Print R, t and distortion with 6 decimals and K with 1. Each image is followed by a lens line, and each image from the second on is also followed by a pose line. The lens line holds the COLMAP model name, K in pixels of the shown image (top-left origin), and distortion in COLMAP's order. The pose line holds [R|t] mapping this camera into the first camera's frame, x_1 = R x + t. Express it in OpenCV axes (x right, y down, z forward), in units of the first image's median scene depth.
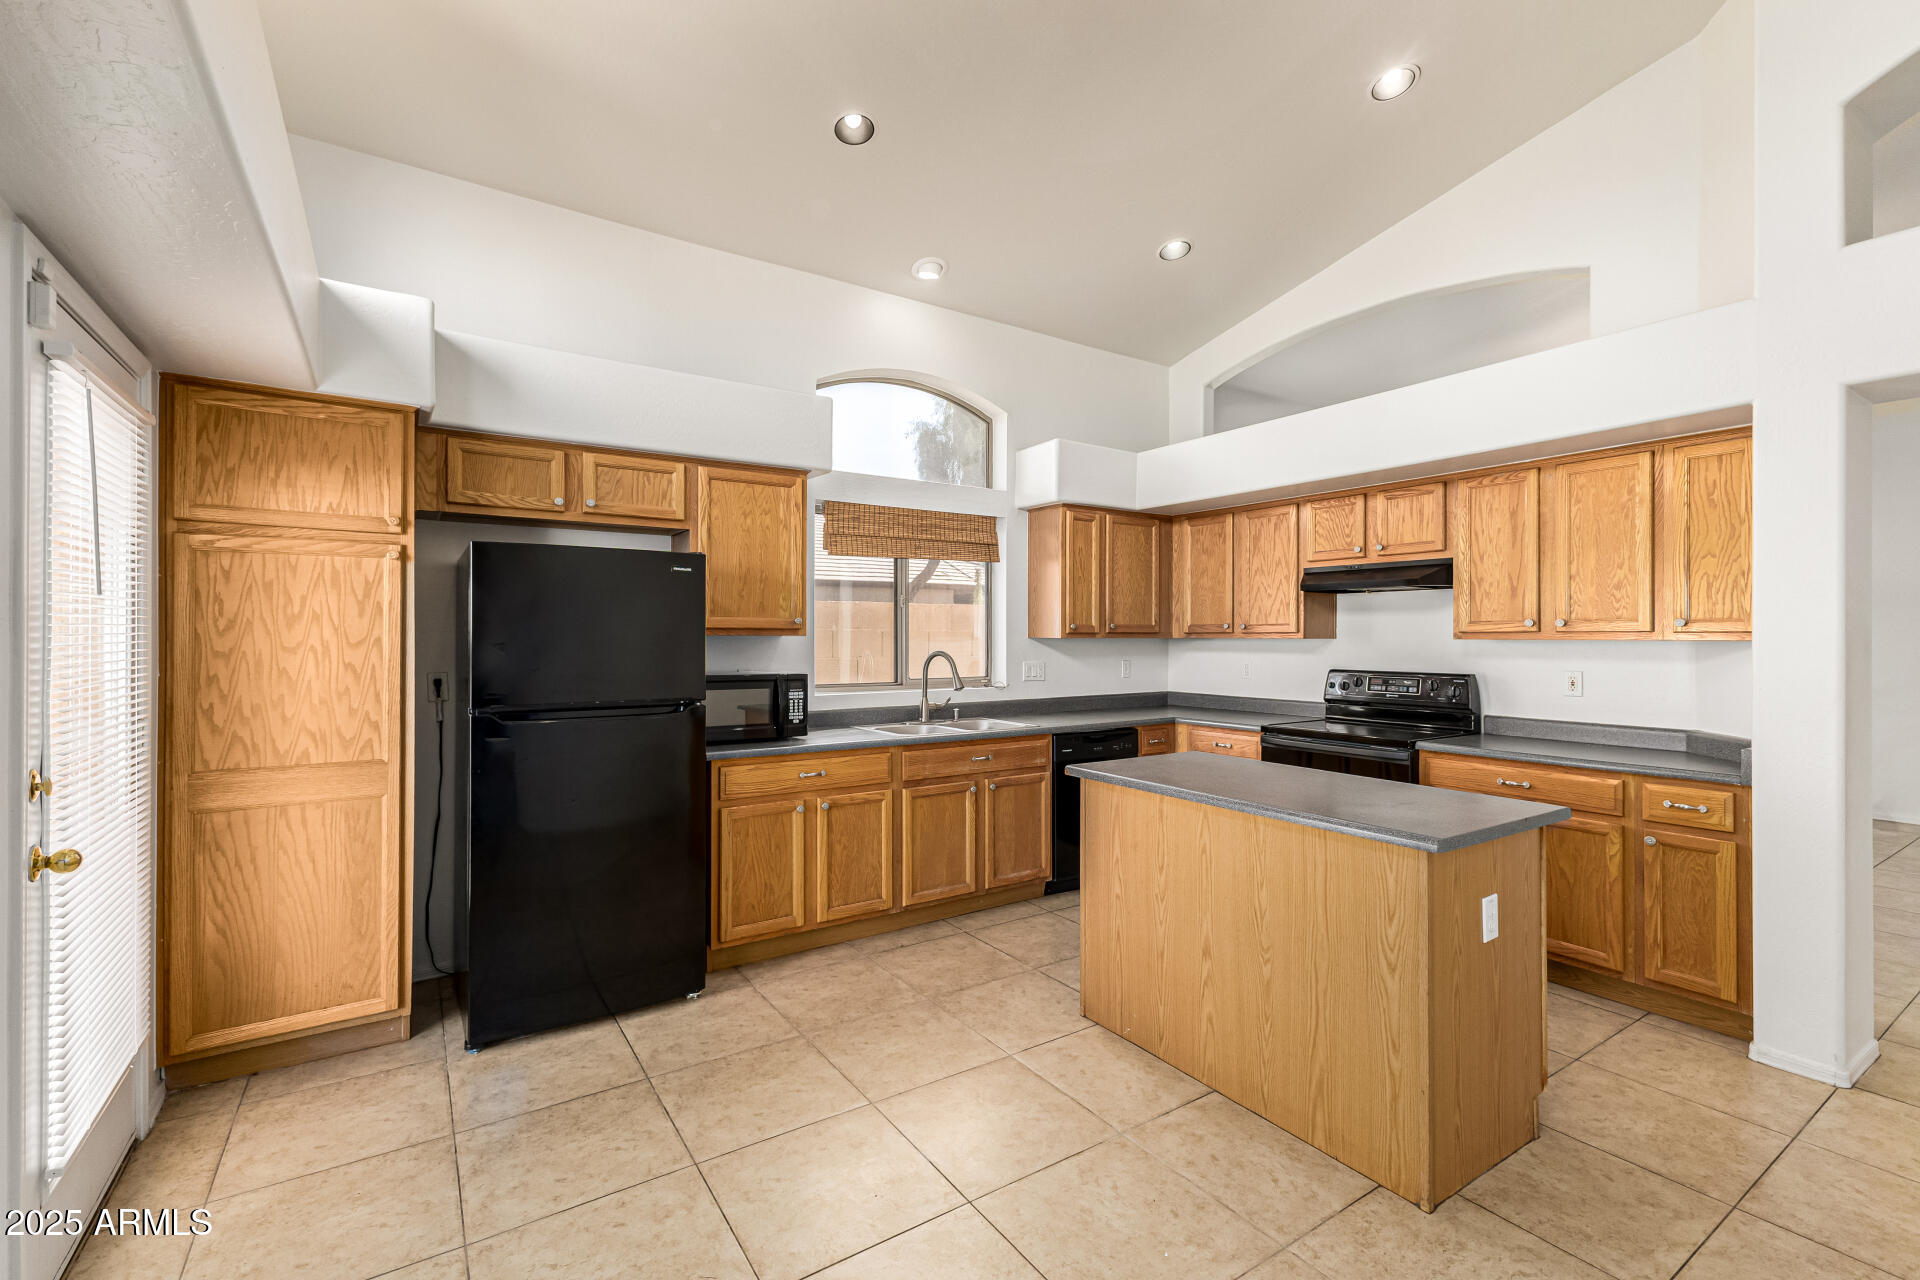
lens RADIAL K [[842.4, 0, 957.3], [0, 842.4, 638.7], [0, 0, 1]] dist [0.010715, -0.000304]
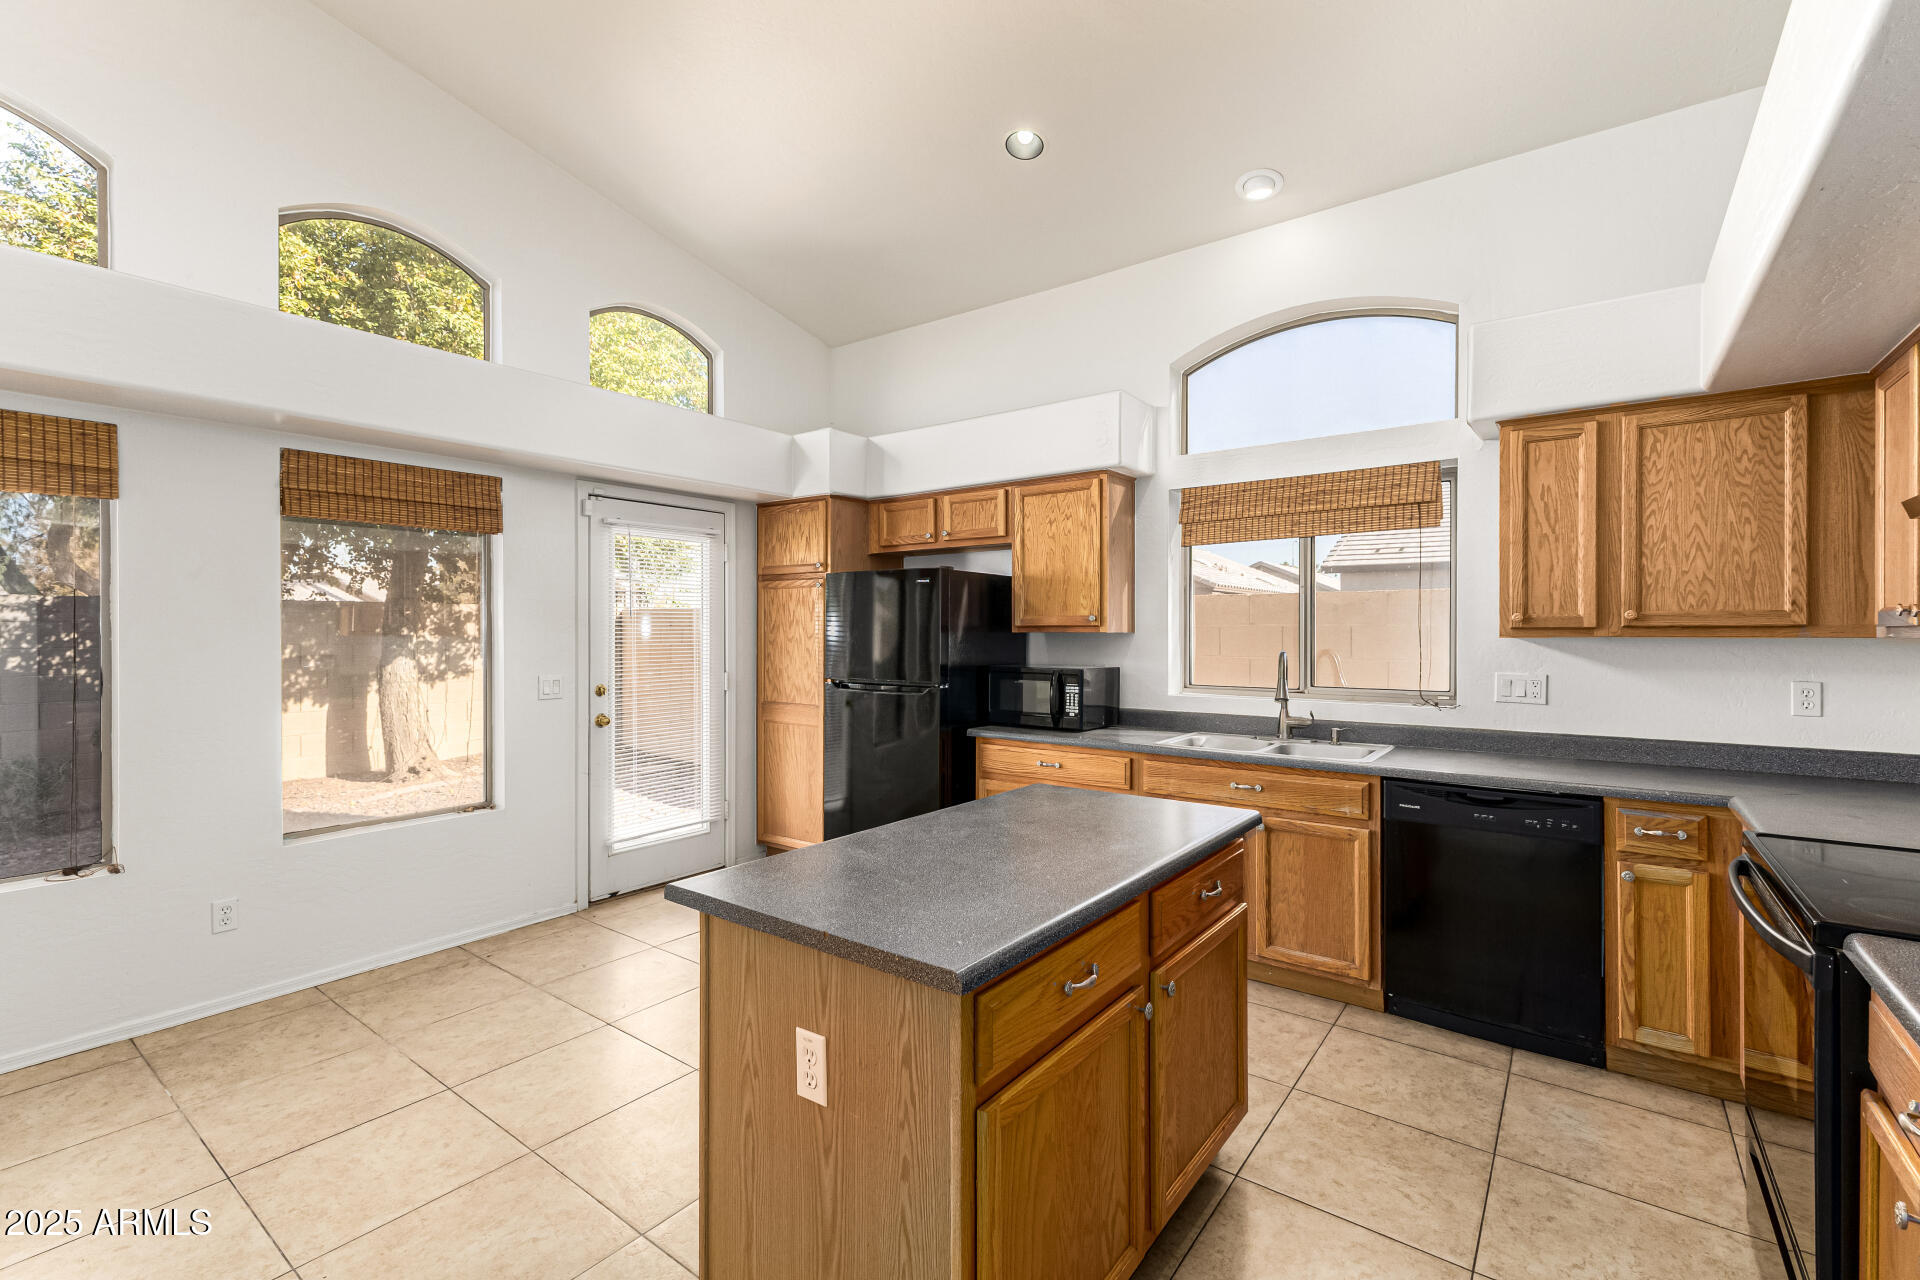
lens RADIAL K [[842.4, 0, 952.9], [0, 842.4, 633.2], [0, 0, 1]] dist [0.010715, -0.000304]
pose [[0.326902, -0.000071, -0.945058, 0.725740], [-0.003891, 0.999991, -0.001421, -0.000801], [0.945050, 0.004142, 0.326899, 0.504682]]
